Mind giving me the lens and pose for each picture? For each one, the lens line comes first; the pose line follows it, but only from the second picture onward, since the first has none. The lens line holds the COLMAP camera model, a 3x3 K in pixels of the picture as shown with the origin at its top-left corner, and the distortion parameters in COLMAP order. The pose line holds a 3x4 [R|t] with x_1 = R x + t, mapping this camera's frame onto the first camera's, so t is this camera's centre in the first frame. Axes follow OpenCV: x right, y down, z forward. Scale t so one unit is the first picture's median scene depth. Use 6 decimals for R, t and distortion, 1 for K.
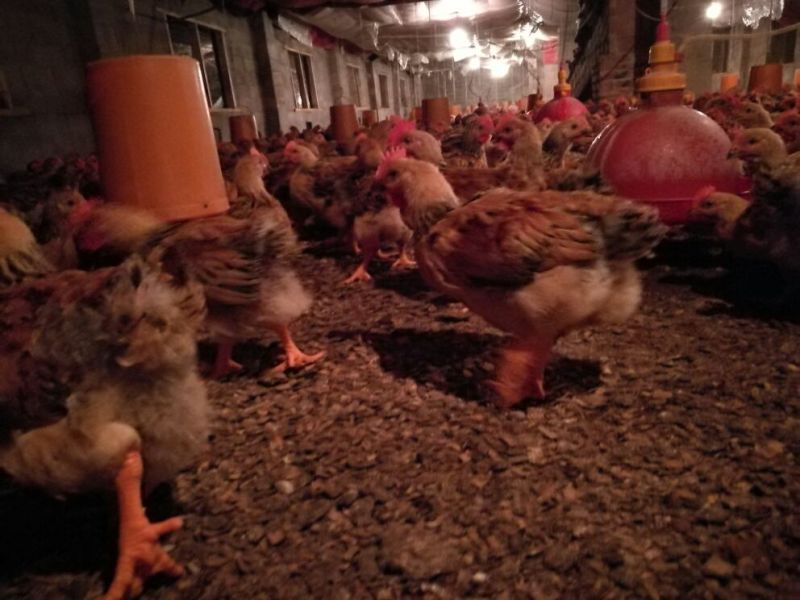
lens RADIAL K [[645.5, 0, 385.8], [0, 645.5, 299.9], [0, 0, 1]] dist [-0.000424, 0.002590]
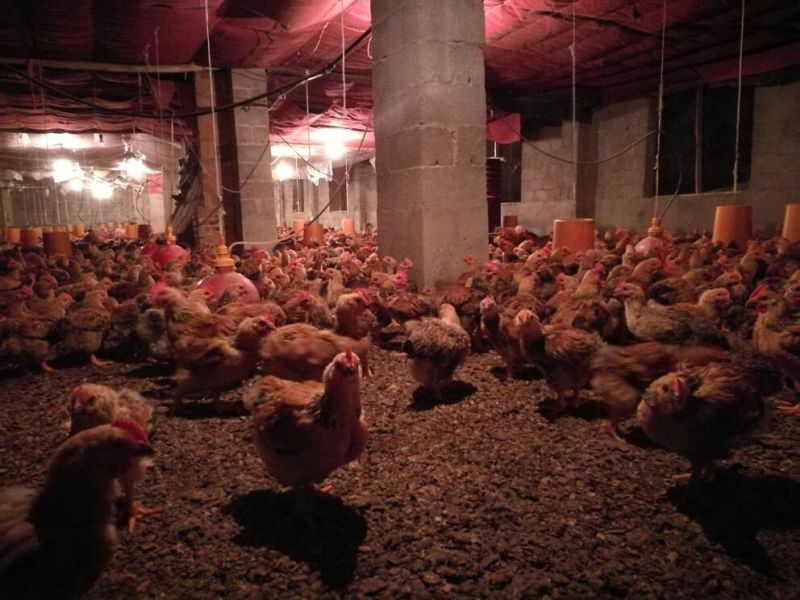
lens RADIAL K [[653.1, 0, 400.0], [0, 653.1, 300.0], [0, 0, 1]] dist [0.011501, 0.012224]
pose [[0.827908, -0.007173, 0.560818, -0.026143], [0.108564, 0.983057, -0.147694, 0.016558], [-0.550257, 0.183162, 0.814659, -0.097460]]
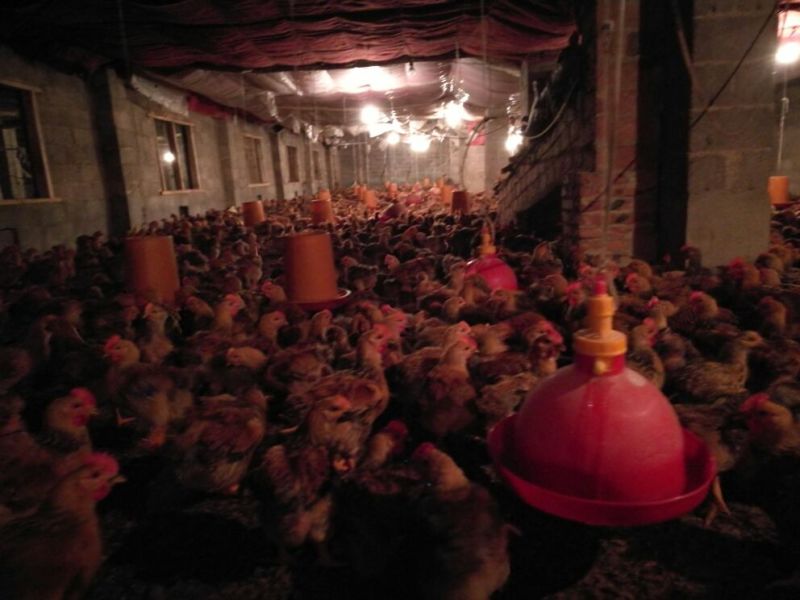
lens RADIAL K [[653.1, 0, 400.0], [0, 653.1, 300.0], [0, 0, 1]] dist [0.011501, 0.012224]
pose [[0.989879, 0.013755, 0.141248, 0.028104], [-0.000138, 0.995385, -0.095963, -0.073629], [-0.141916, 0.094972, 0.985312, 0.157268]]
